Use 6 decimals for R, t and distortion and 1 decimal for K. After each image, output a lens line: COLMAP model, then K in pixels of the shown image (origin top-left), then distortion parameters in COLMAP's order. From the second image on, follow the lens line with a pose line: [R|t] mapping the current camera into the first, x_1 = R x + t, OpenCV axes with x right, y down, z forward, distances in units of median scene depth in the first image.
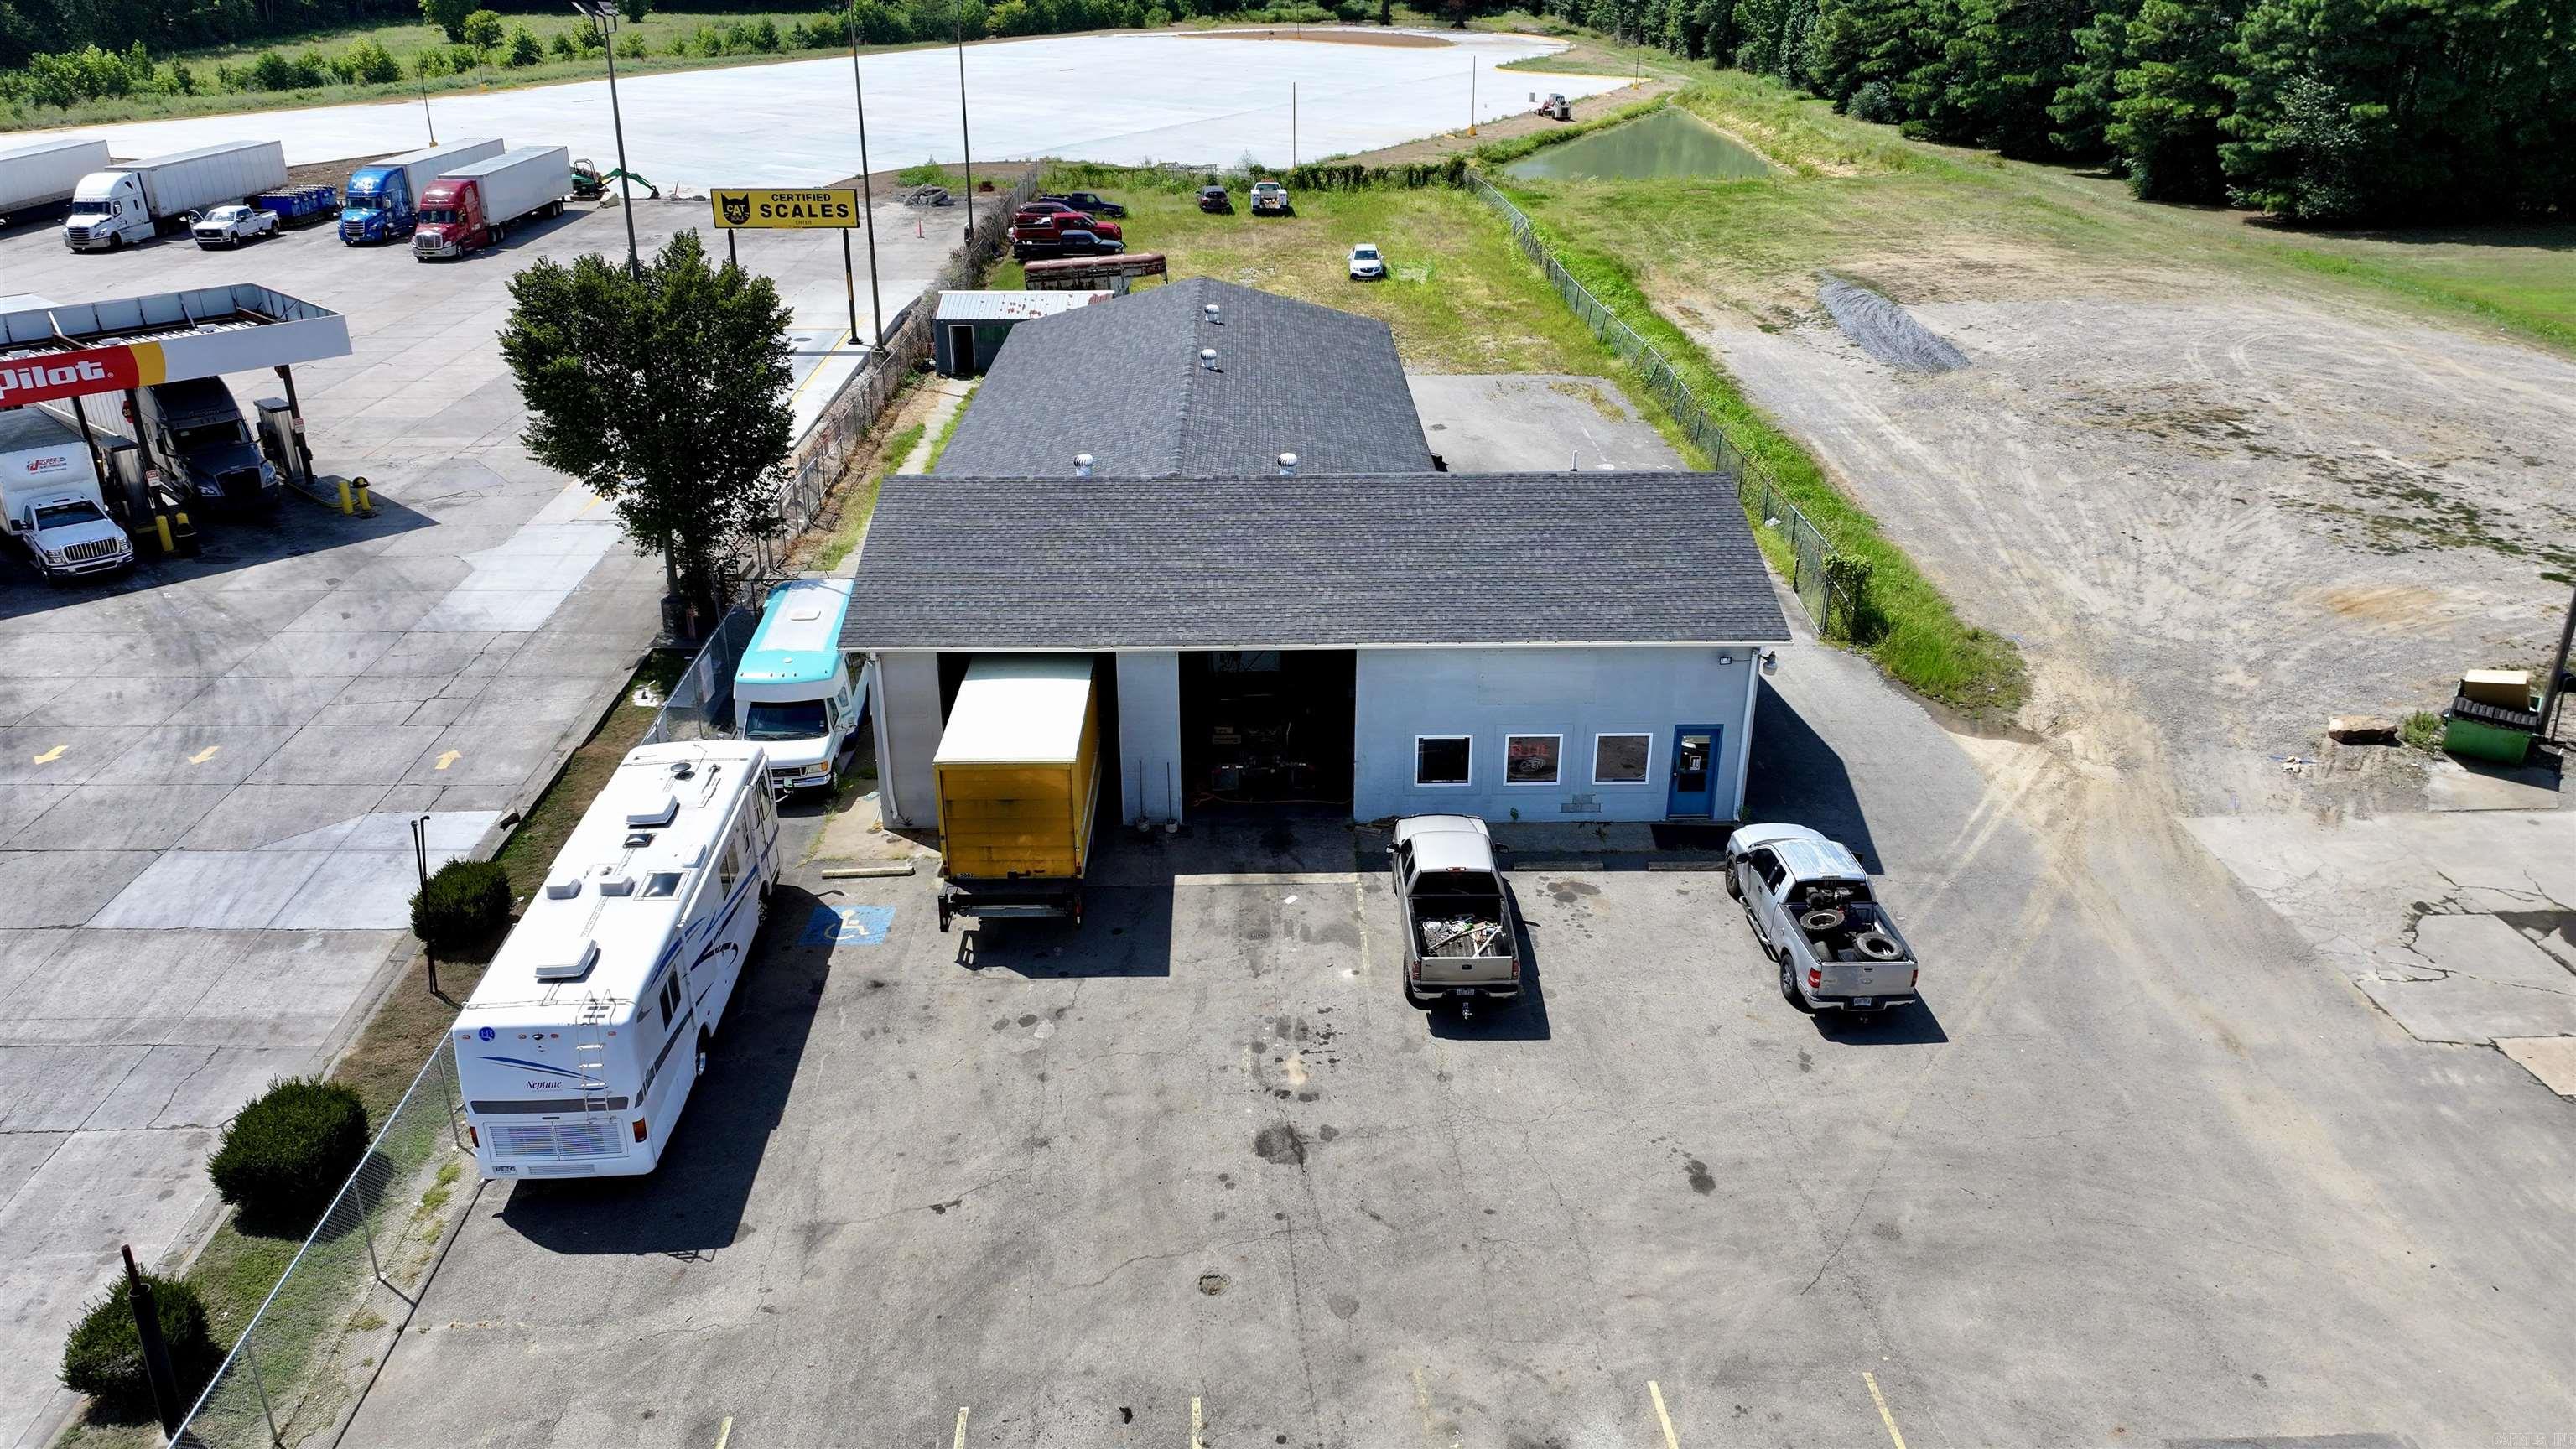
lens RADIAL K [[1814.2, 0, 1293.8], [0, 1814.2, 713.5], [0, 0, 1]] dist [-0.002934, 0.018965]
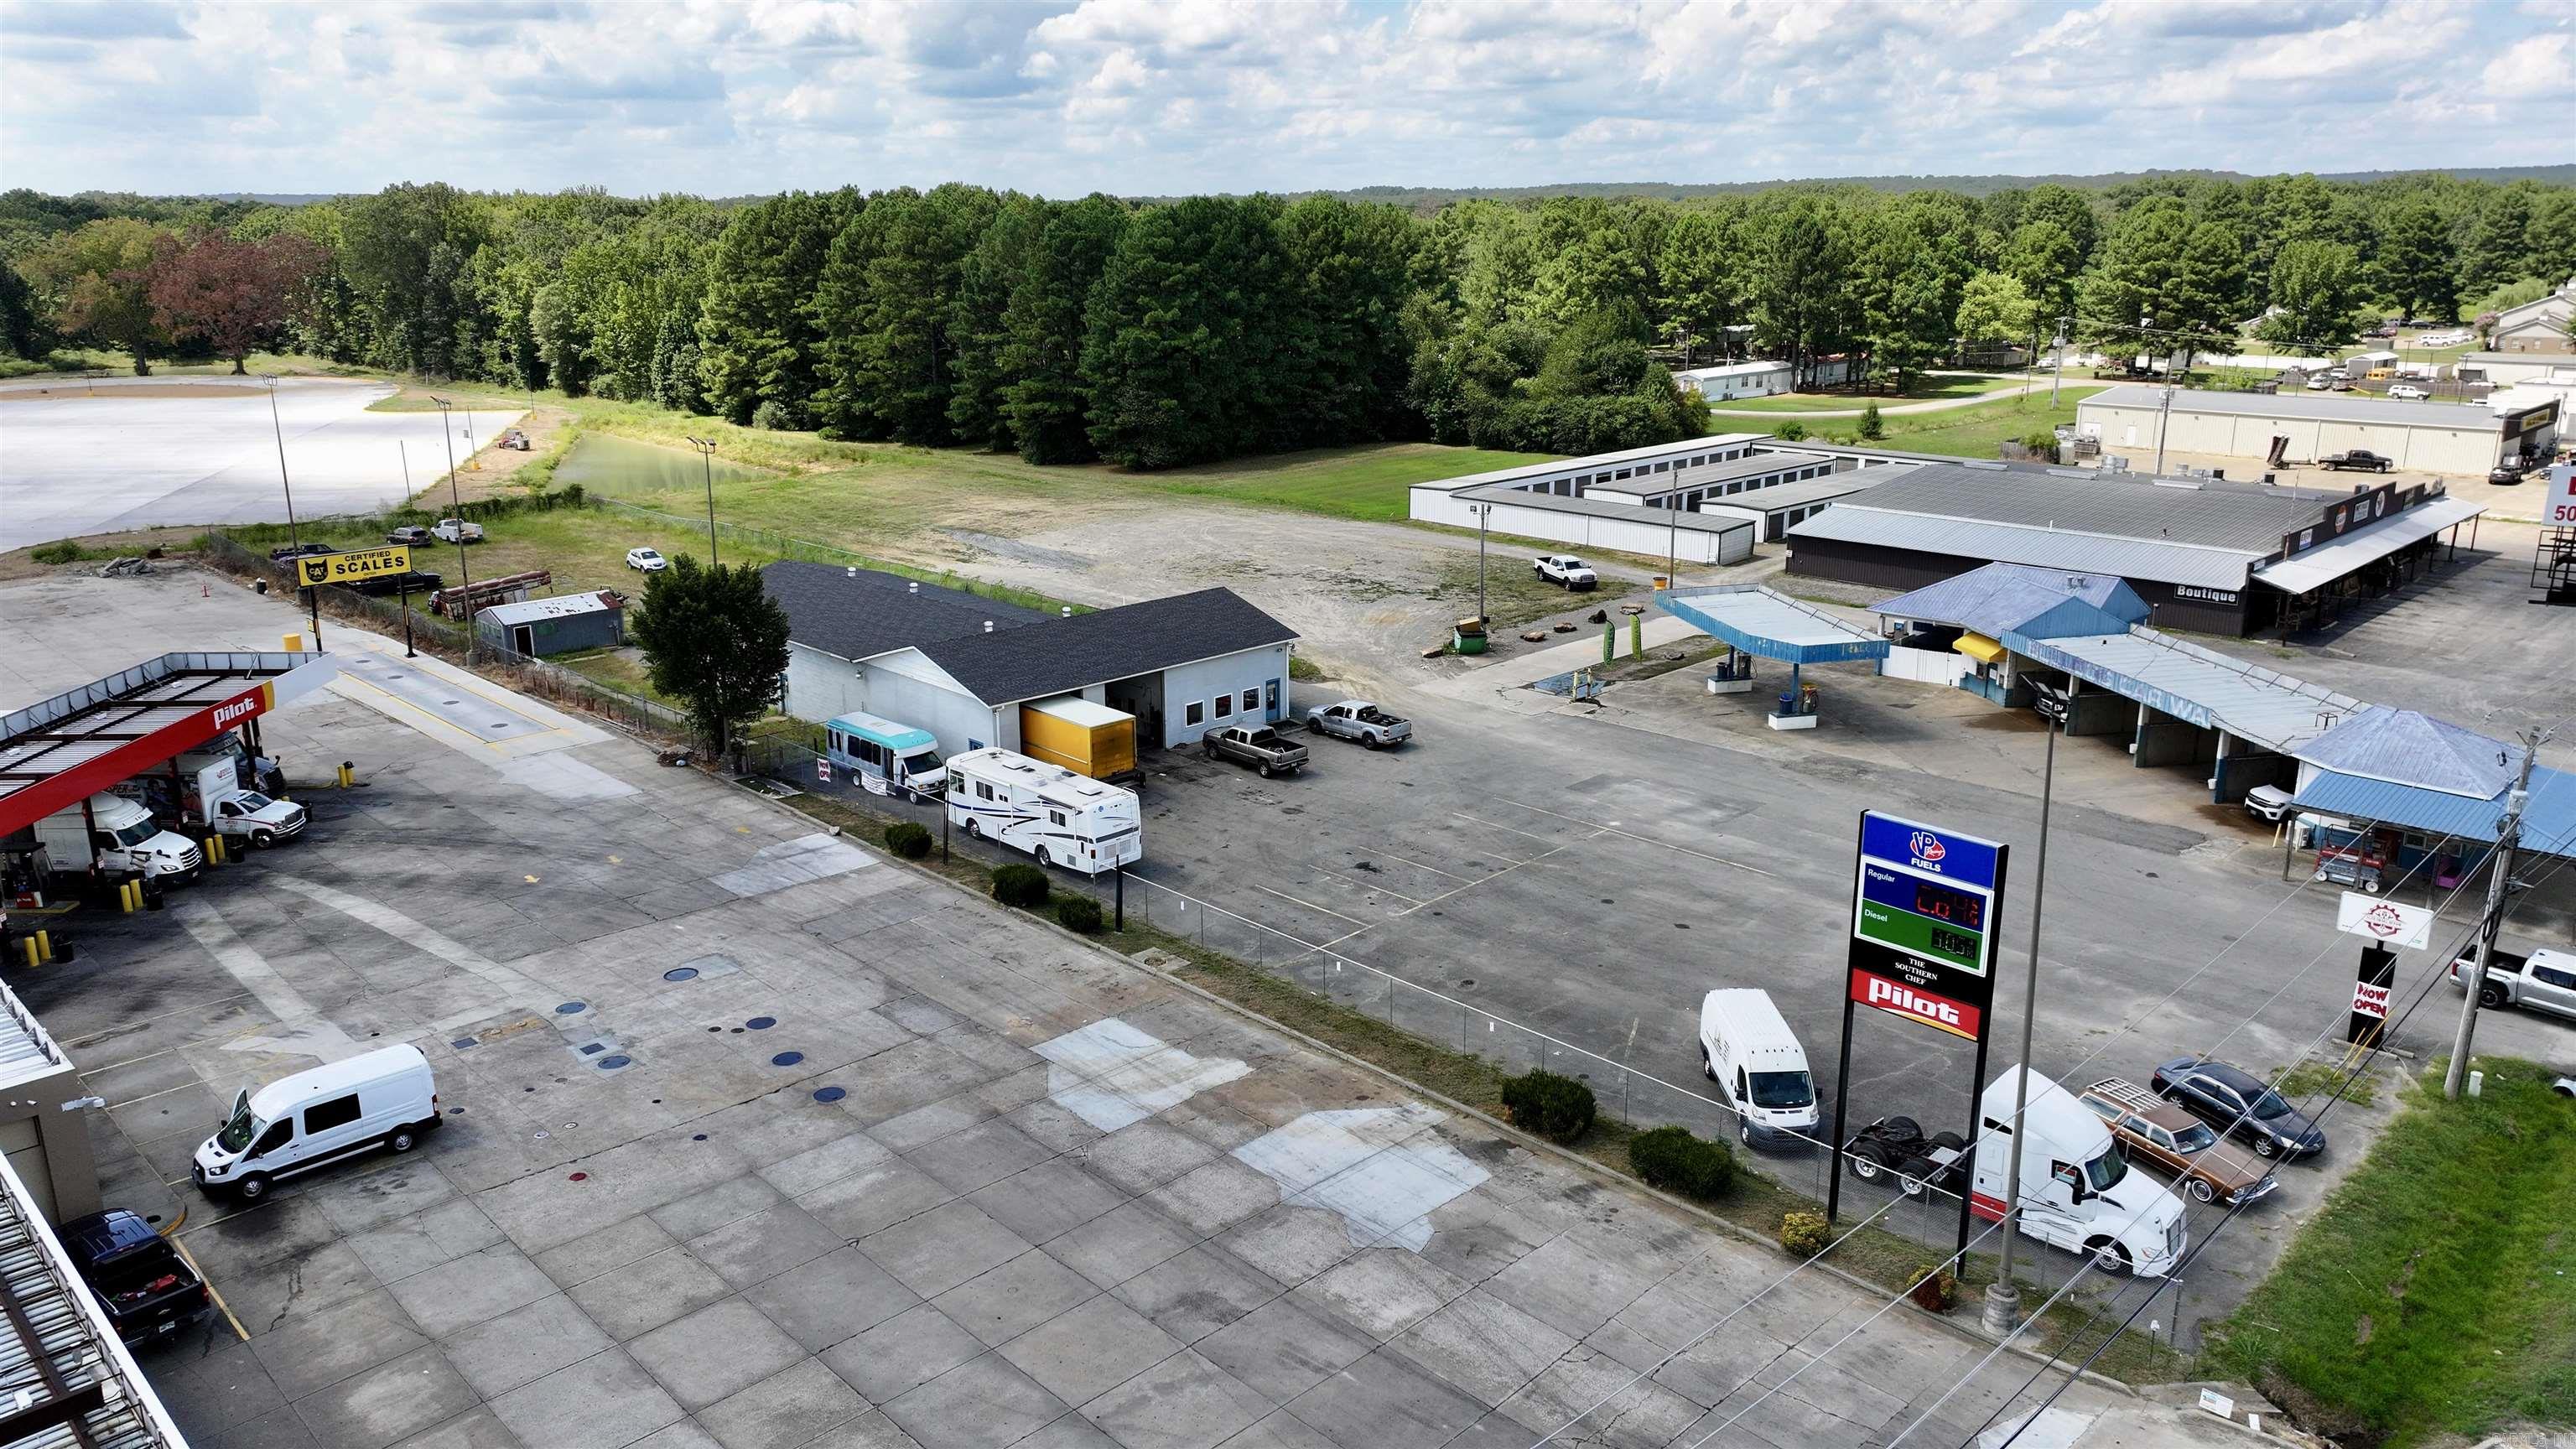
lens RADIAL K [[1814.2, 0, 1293.8], [0, 1814.2, 713.5], [0, 0, 1]] dist [-0.002934, 0.018965]
pose [[0.737187, -0.185967, 0.649594, -0.938697], [0.281003, 0.958677, -0.044442, 0.115643], [-0.614486, 0.215300, 0.758982, -0.600278]]
